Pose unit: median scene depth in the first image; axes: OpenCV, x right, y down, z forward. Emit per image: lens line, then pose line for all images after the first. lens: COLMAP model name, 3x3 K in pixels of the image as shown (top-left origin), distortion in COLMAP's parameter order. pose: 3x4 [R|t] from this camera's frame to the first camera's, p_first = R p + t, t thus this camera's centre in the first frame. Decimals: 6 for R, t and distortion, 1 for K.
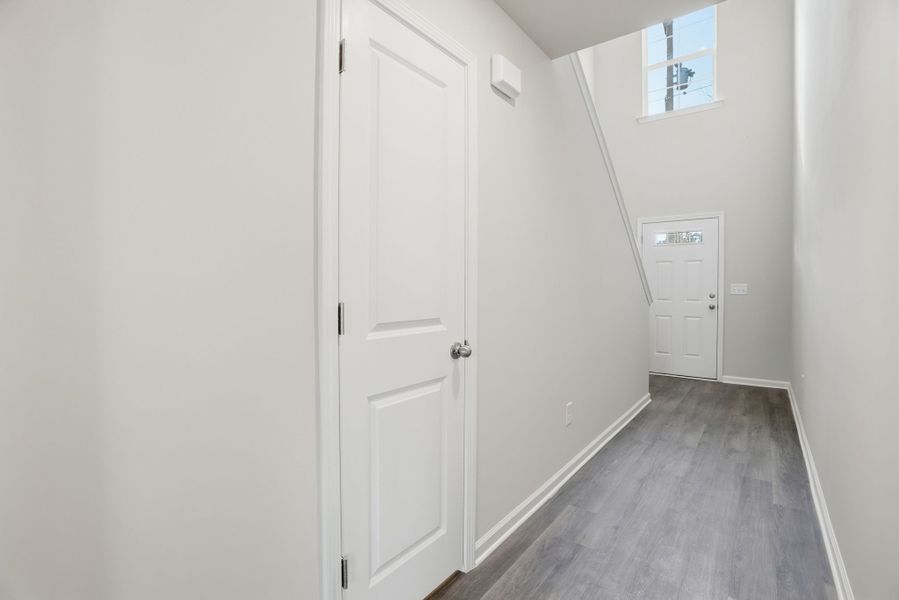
lens RADIAL K [[424.4, 0, 446.8], [0, 424.4, 289.9], [0, 0, 1]] dist [-0.057057, 0.020453]
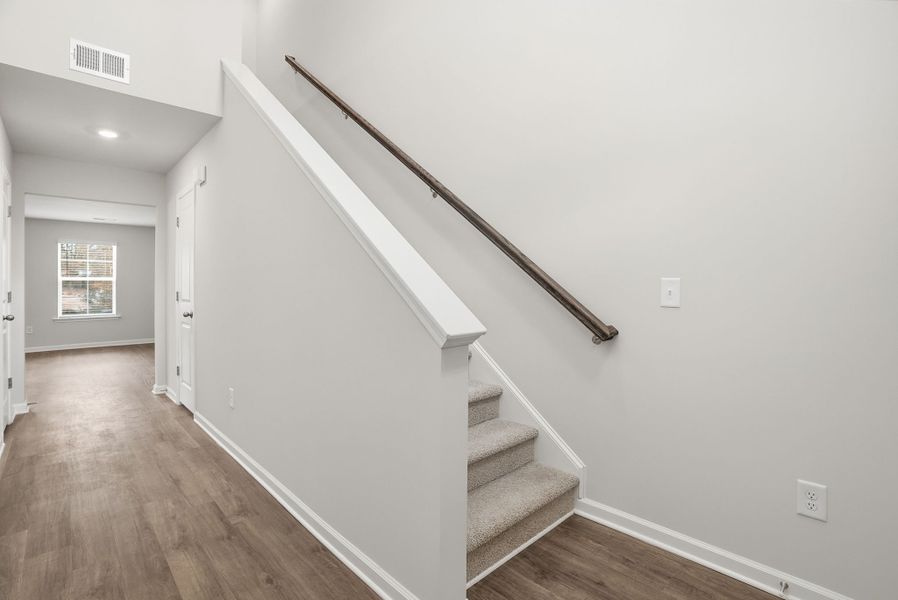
lens RADIAL K [[423.9, 0, 446.3], [0, 423.9, 289.9], [0, 0, 1]] dist [-0.057057, 0.020453]
pose [[-0.154725, 0.005351, -0.987943, 1.295925], [-0.009107, 0.999935, 0.006842, -0.012140], [0.987916, 0.010055, -0.154667, 1.722180]]
